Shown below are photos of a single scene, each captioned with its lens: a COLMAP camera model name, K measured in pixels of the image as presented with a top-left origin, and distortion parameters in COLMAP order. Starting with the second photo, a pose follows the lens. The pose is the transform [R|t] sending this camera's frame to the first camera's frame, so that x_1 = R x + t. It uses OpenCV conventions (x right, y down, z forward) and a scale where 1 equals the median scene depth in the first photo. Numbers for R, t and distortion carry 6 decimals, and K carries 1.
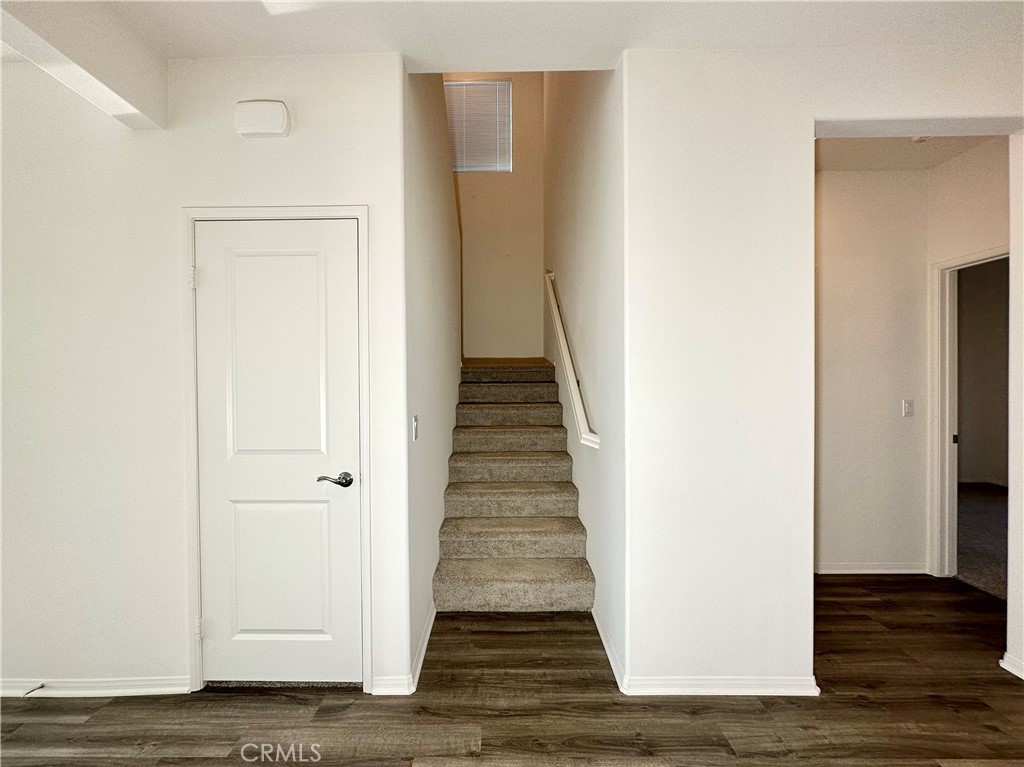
lens RADIAL K [[415.2, 0, 512.0], [0, 415.2, 383.5], [0, 0, 1]] dist [-0.000834, -0.000079]
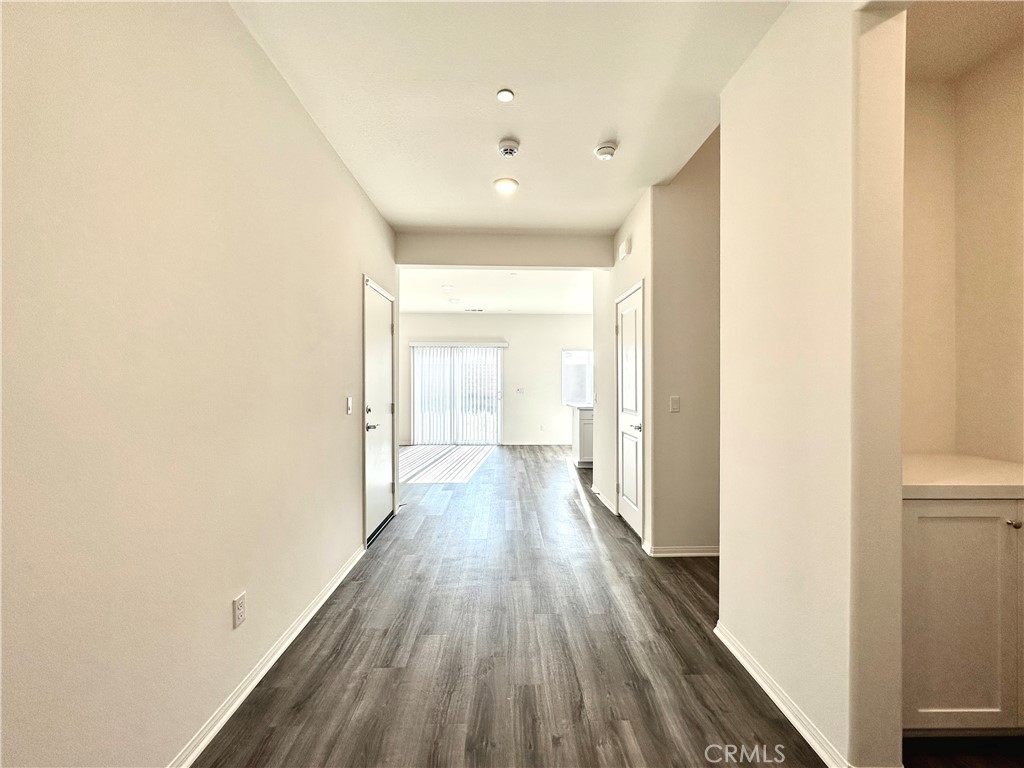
lens RADIAL K [[415.2, 0, 512.0], [0, 415.2, 384.0], [0, 0, 1]] dist [-0.000834, -0.000079]
pose [[0.030159, 0.005920, -0.999528, 1.488051], [-0.008687, 0.999946, 0.005661, 0.036735], [0.999507, 0.008512, 0.030209, 0.386666]]
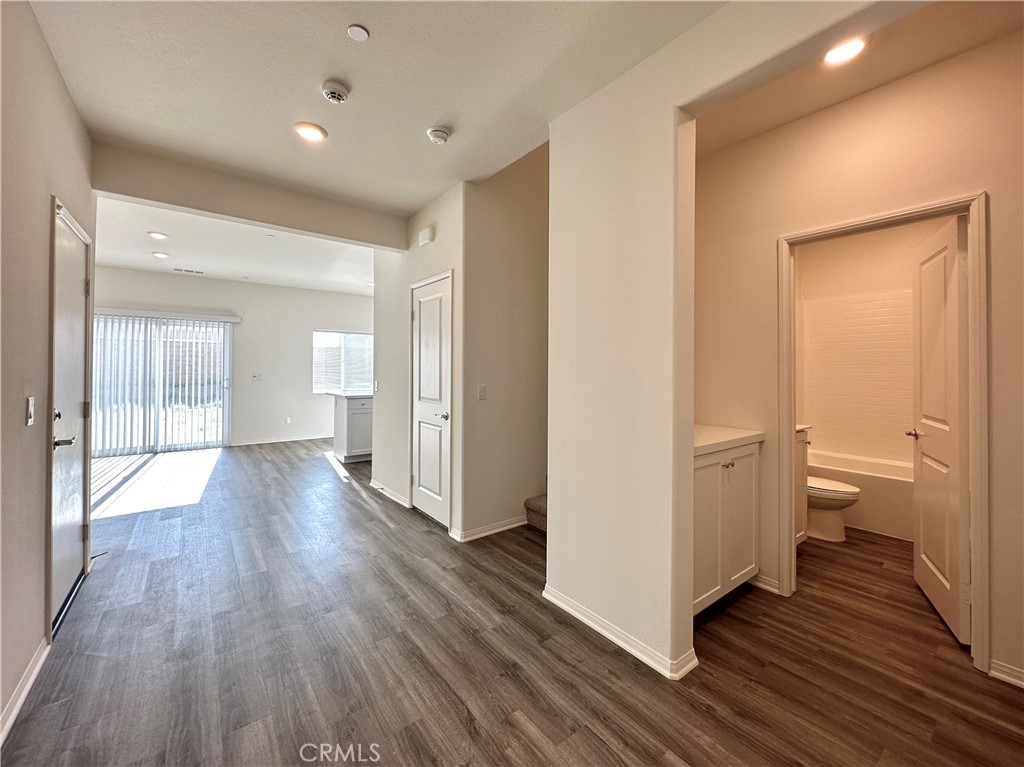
lens RADIAL K [[418.5, 0, 520.0], [0, 418.5, 364.1], [0, 0, 1]] dist [-0.001975, -0.000094]
pose [[0.626052, 0.001647, -0.779779, 1.318762], [-0.017360, 0.999779, -0.011826, 0.019091], [0.779588, 0.020941, 0.625943, 0.082884]]
